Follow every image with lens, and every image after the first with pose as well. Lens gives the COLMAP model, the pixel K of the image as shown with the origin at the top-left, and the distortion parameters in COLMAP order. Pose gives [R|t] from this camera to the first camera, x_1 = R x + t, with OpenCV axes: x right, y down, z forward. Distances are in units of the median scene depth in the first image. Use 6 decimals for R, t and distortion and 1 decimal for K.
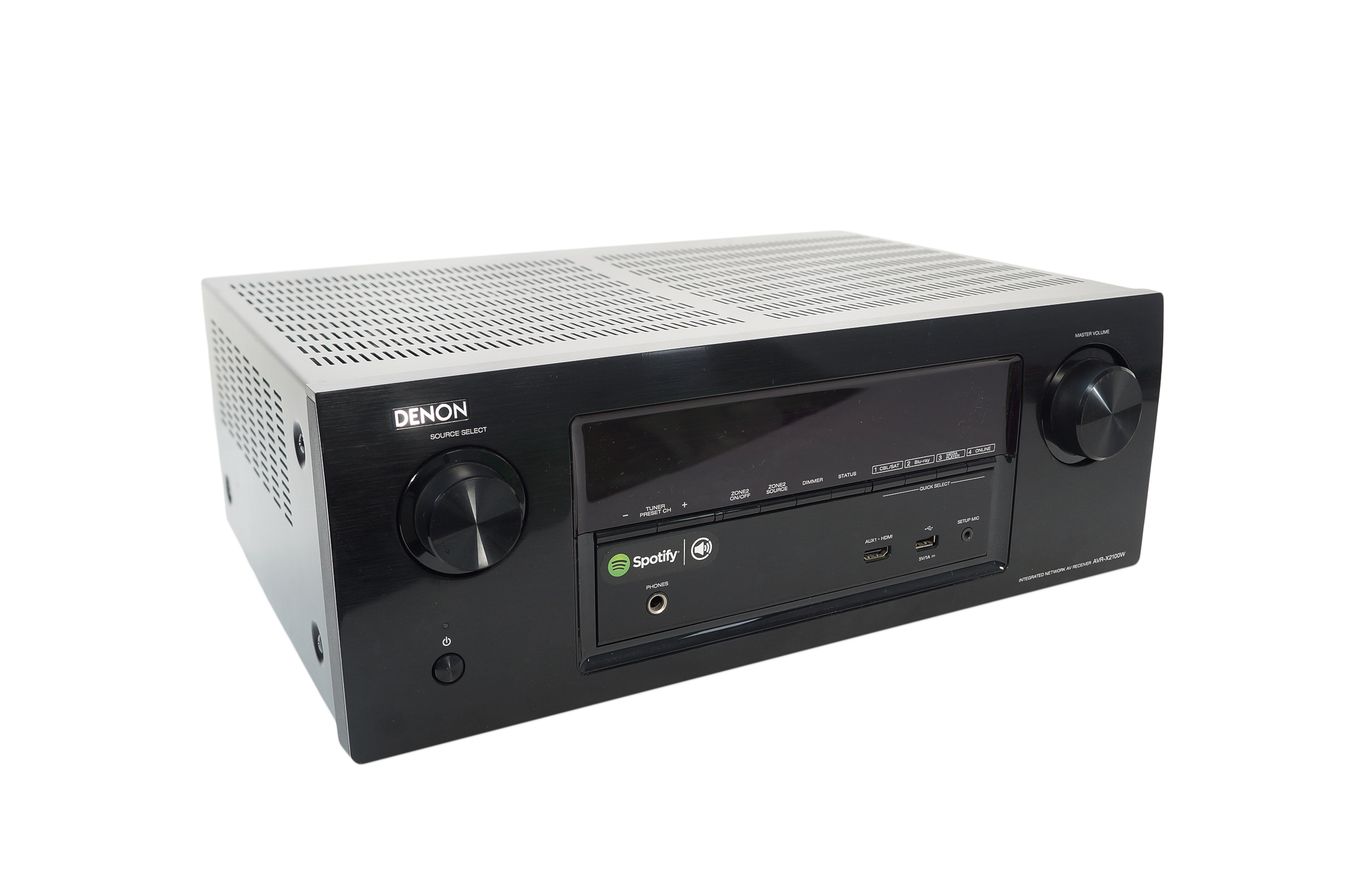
lens RADIAL K [[1276.7, 0, 674.5], [0, 1276.7, 447.5], [0, 0, 1]] dist [-0.013376, -0.002902]
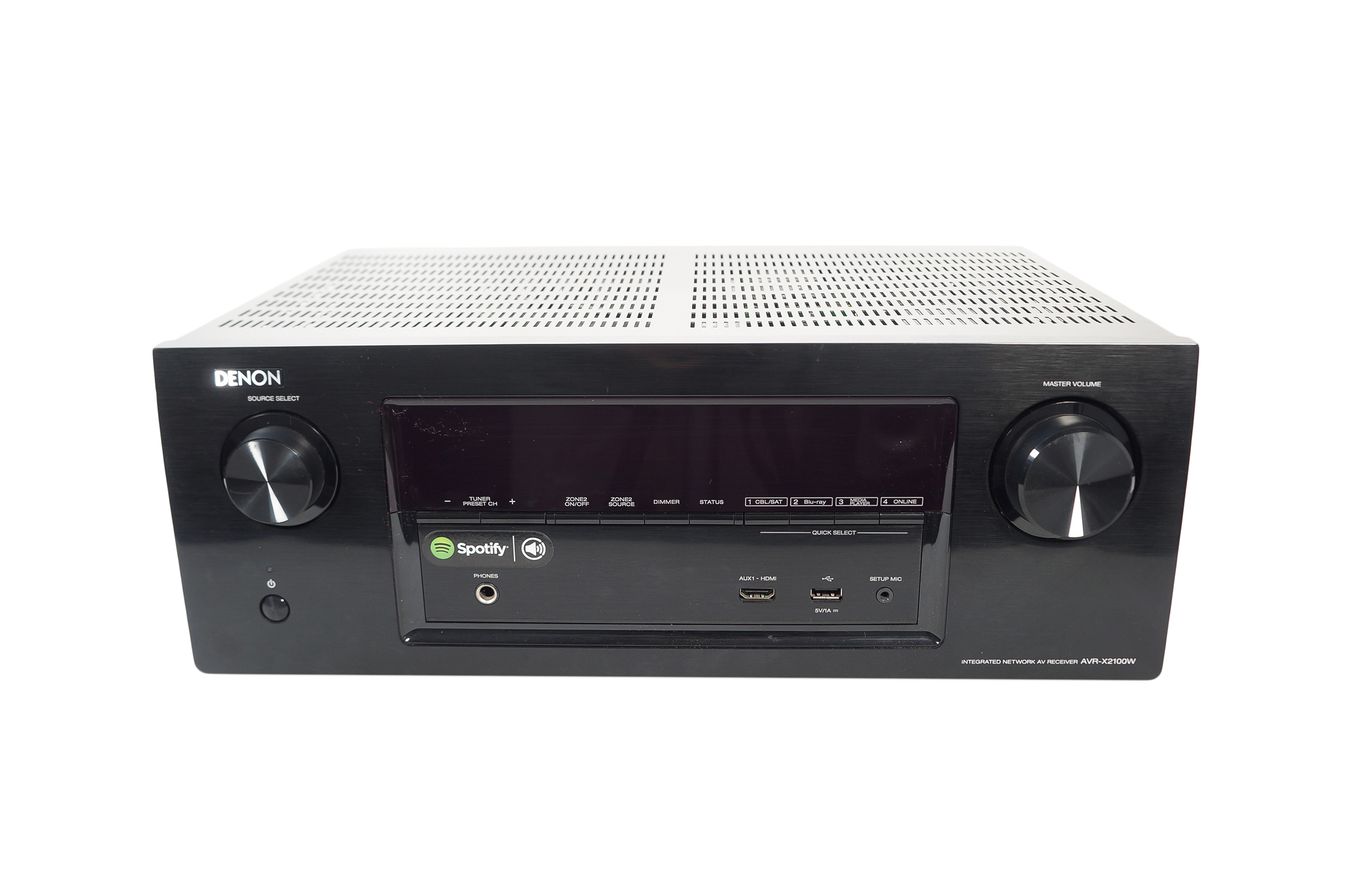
lens RADIAL K [[1165.7, 0, 676.5], [0, 1165.7, 393.7], [0, 0, 1]] dist [-0.058214, 0.001377]
pose [[0.856941, 0.130905, -0.498515, 0.554827], [-0.136391, 0.990324, 0.025594, -0.078321], [0.497042, 0.046061, 0.866503, 0.274637]]
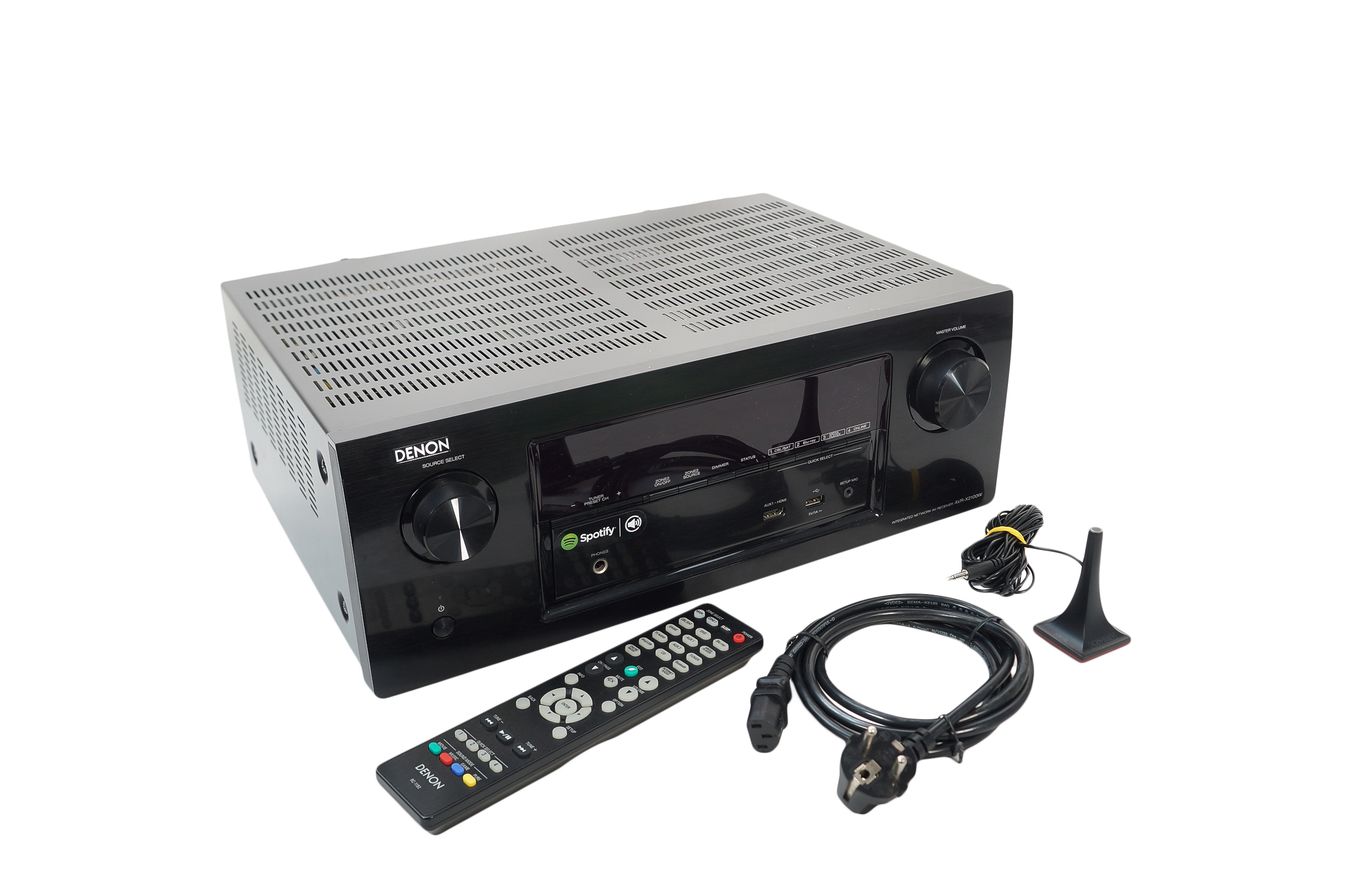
lens RADIAL K [[1306.1, 0, 674.5], [0, 1306.1, 447.5], [0, 0, 1]] dist [-0.000142, -0.002198]
pose [[0.999786, -0.017981, 0.010231, 0.051590], [0.016085, 0.986631, 0.162174, -0.215440], [-0.013011, -0.161975, 0.986709, -0.305996]]
